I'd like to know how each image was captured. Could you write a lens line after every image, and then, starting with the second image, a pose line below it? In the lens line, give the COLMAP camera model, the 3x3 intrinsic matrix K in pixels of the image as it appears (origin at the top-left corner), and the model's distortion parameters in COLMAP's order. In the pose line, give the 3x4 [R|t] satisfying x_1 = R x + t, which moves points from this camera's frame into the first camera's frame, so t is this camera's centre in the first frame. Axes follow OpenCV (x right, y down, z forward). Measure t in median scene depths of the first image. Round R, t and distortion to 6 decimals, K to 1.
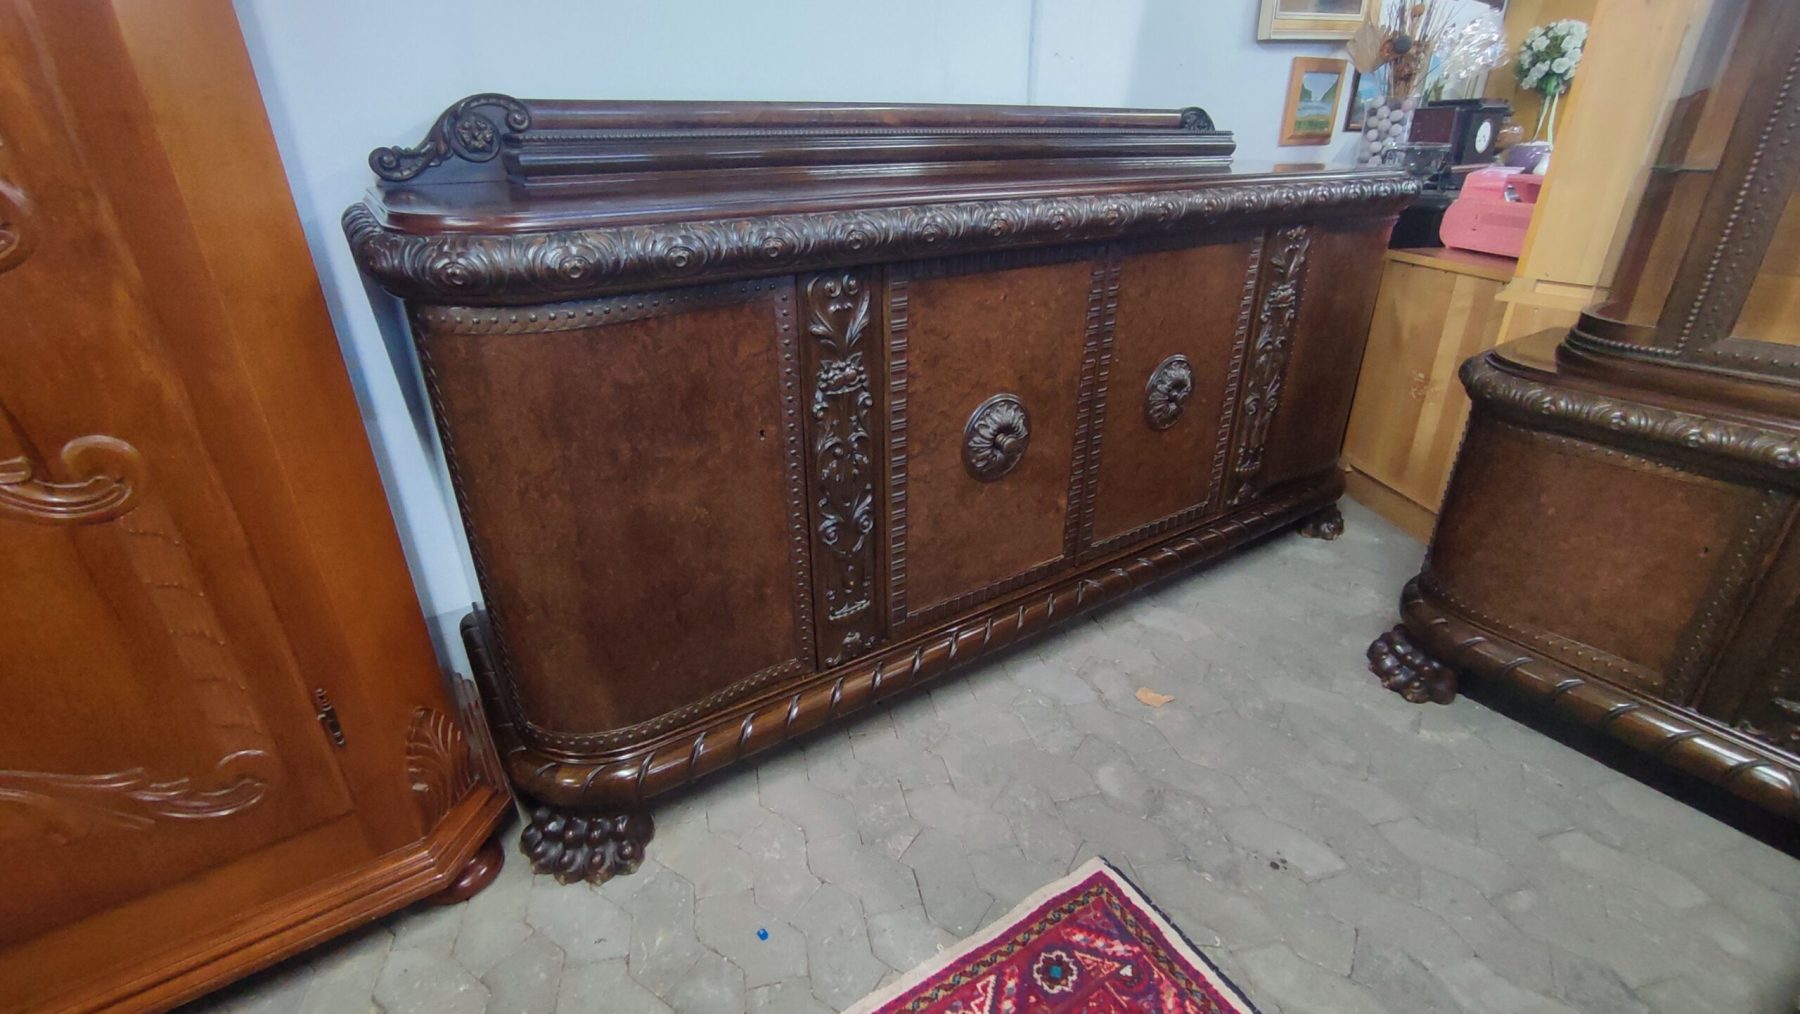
lens RADIAL K [[813.8, 0, 903.3], [0, 813.8, 504.2], [0, 0, 1]] dist [-0.062334, 0.055183]
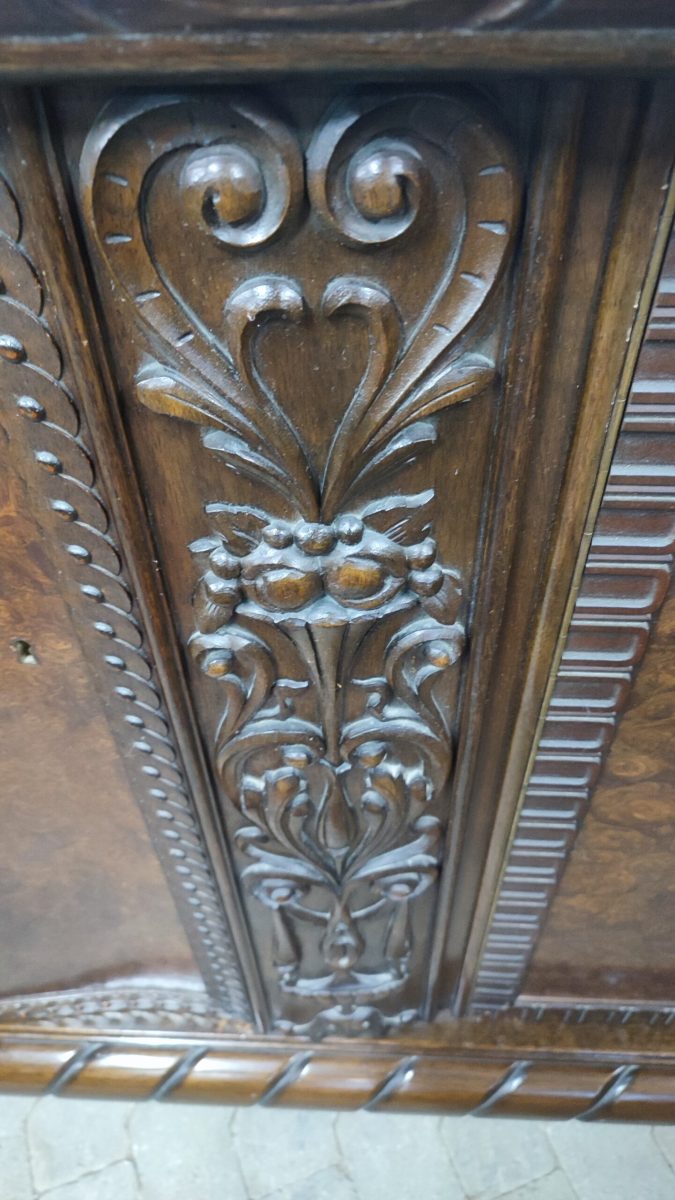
lens RADIAL K [[892.5, 0, 337.5], [0, 892.5, 600.0], [0, 0, 1]] dist [0.001200, -0.001773]
pose [[0.802102, 0.428895, -0.415549, 0.036904], [-0.235991, 0.866852, 0.439177, -0.237693], [0.548580, -0.254199, 0.796519, 0.715371]]
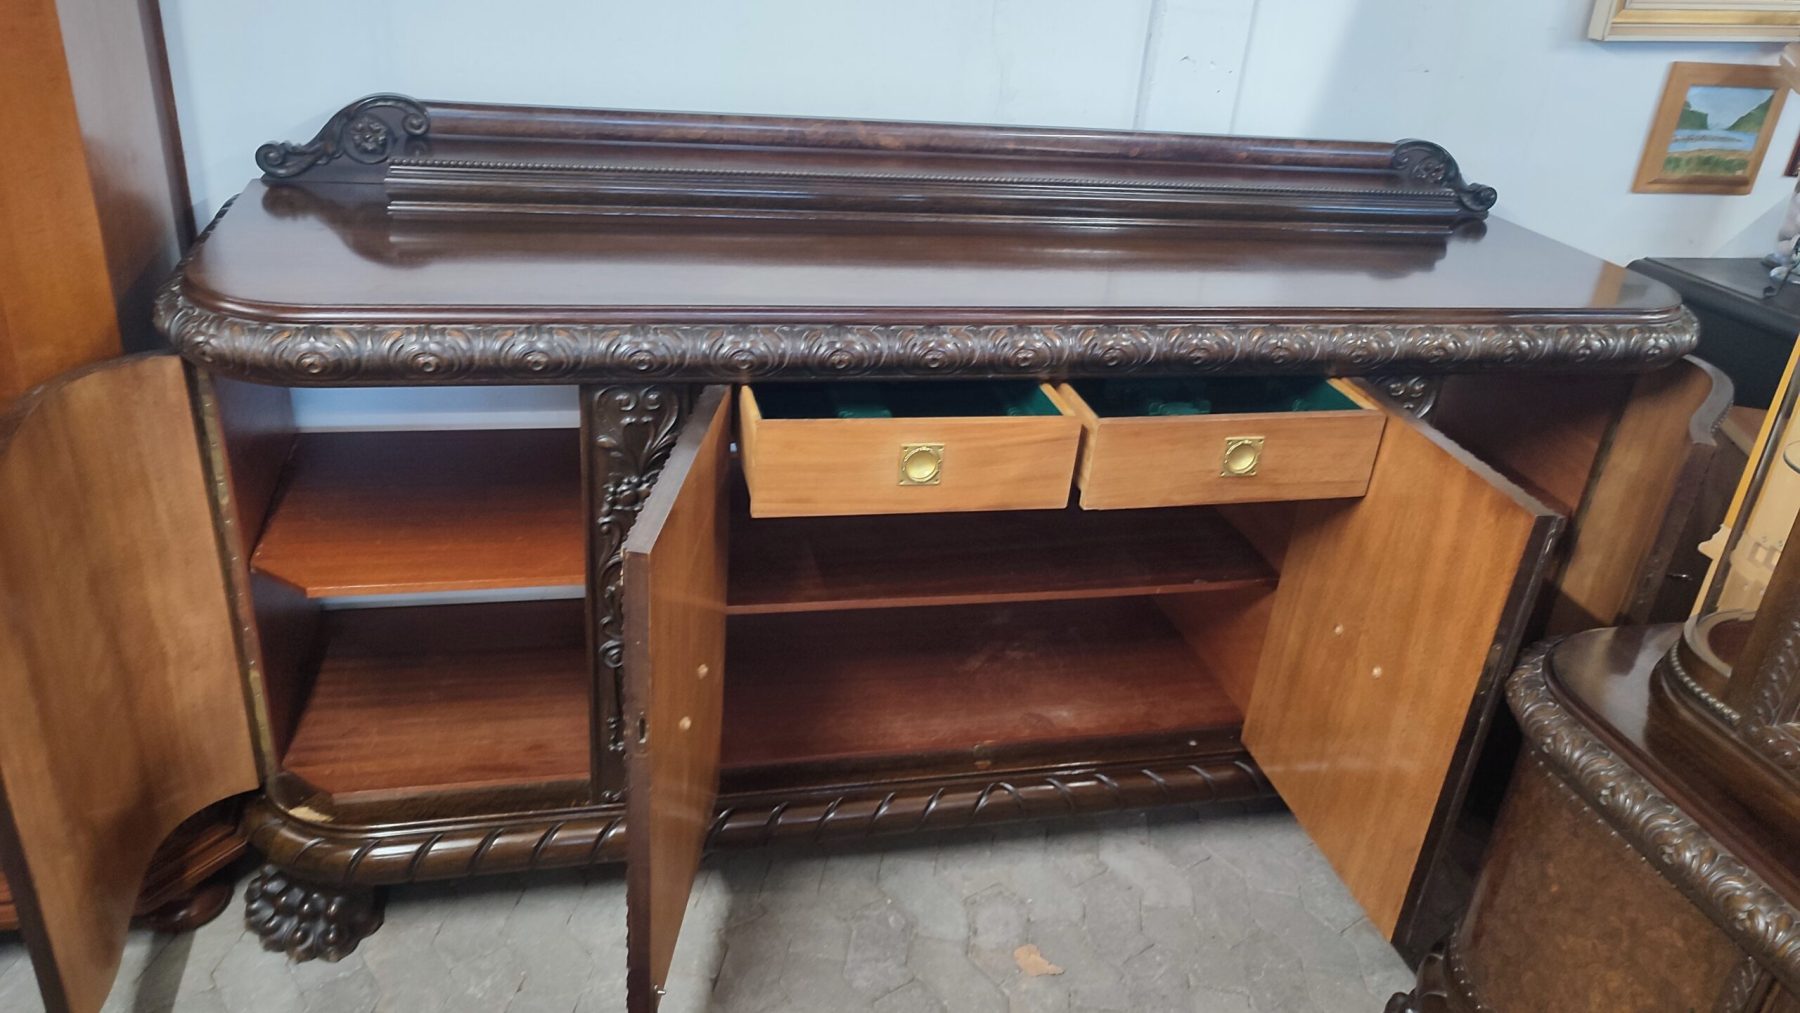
lens RADIAL K [[1309.6, 0, 897.5], [0, 1309.6, 504.7], [0, 0, 1]] dist [0.030656, -0.025429]
pose [[0.935057, 0.225733, -0.273336, 0.526700], [-0.224267, 0.973824, 0.037031, -0.234583], [0.274540, 0.026674, 0.961206, -0.268057]]
